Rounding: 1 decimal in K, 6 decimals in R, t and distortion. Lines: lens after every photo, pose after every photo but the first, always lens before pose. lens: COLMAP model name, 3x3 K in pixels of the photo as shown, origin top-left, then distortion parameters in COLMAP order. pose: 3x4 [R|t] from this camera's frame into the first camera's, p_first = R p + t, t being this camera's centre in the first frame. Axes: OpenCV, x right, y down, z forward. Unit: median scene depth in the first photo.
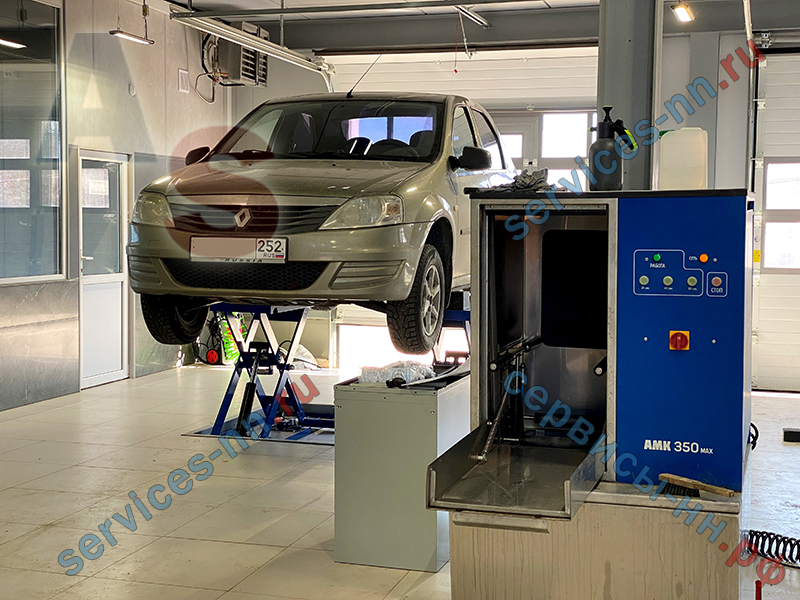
lens RADIAL K [[1180.0, 0, 408.2], [0, 1180.0, 294.6], [0, 0, 1]] dist [0.085543, 0.000000]
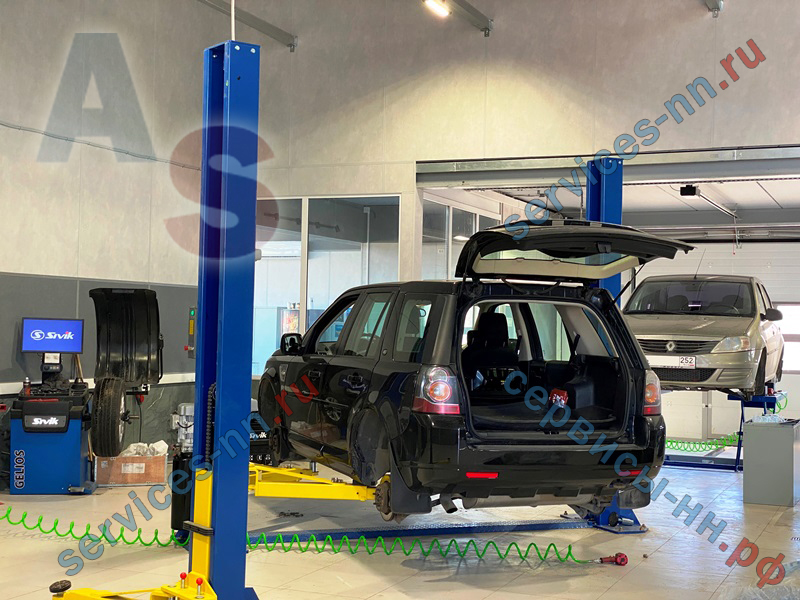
lens RADIAL K [[1180.0, 0, 395.5], [0, 1180.0, 286.5], [0, 0, 1]] dist [0.085543, 0.000000]
pose [[0.993232, 0.008535, -0.115836, -0.376896], [-0.020049, 0.994925, -0.098600, 0.044496], [0.114407, 0.100255, 0.988362, -1.099086]]
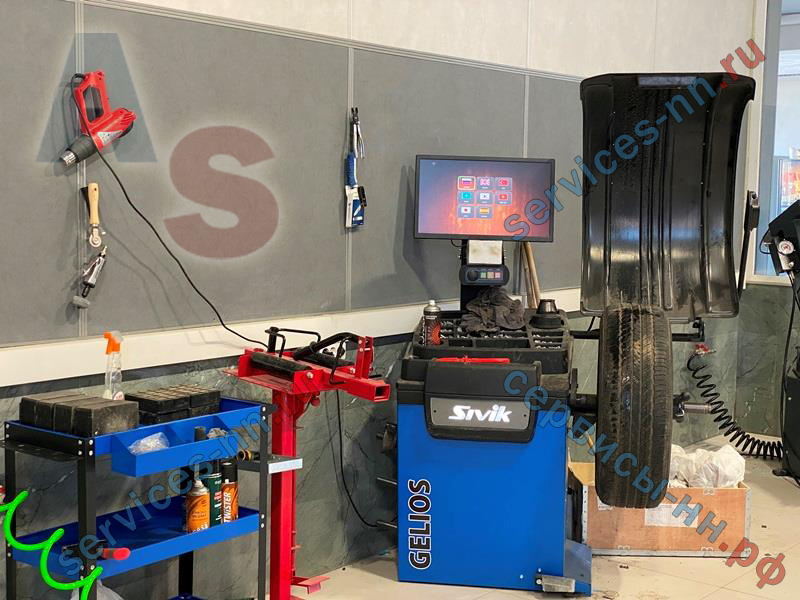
lens RADIAL K [[1180.0, 0, 401.5], [0, 1180.0, 299.5], [0, 0, 1]] dist [0.085543, 0.000000]
pose [[0.921351, 0.046100, -0.385988, -0.874956], [-0.036897, 0.998831, 0.031221, -0.007689], [0.386976, -0.014523, 0.921975, -0.047696]]
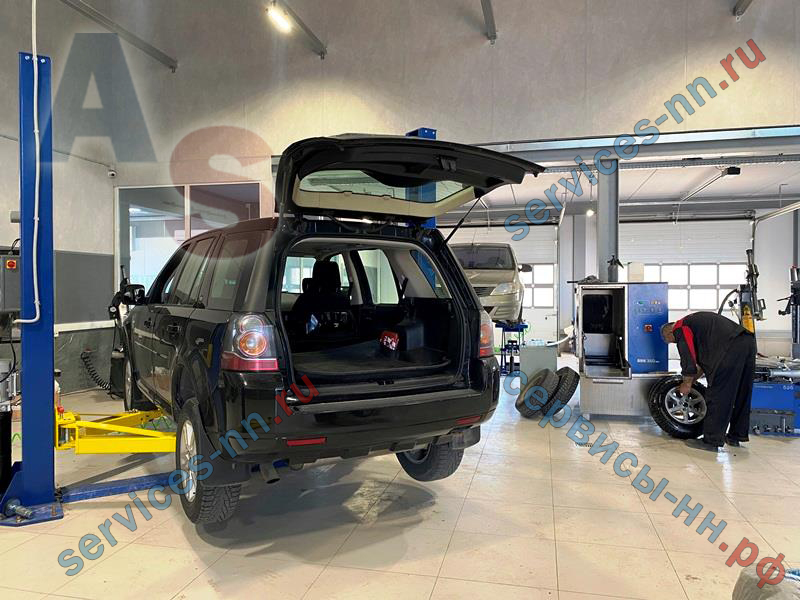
lens RADIAL K [[595.1, 0, 395.4], [0, 595.1, 301.9], [0, 0, 1]] dist [0.021362, -0.034410]
pose [[0.998343, -0.011303, 0.056419, -0.378847], [0.013710, 0.999004, -0.042457, 0.018742], [-0.055883, 0.043160, 0.997504, -0.406900]]
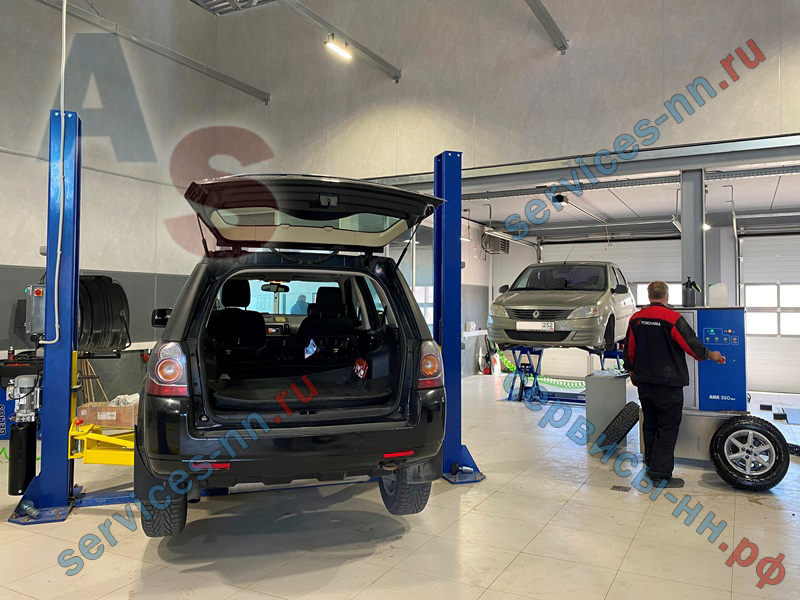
lens RADIAL K [[623.1, 0, 423.1], [0, 623.1, 287.6], [0, 0, 1]] dist [0.031801, -0.037305]
pose [[0.984367, -0.008491, -0.175927, -0.143909], [-0.007932, 0.995687, -0.092440, 0.007066], [0.175953, 0.092390, 0.980053, -0.421590]]
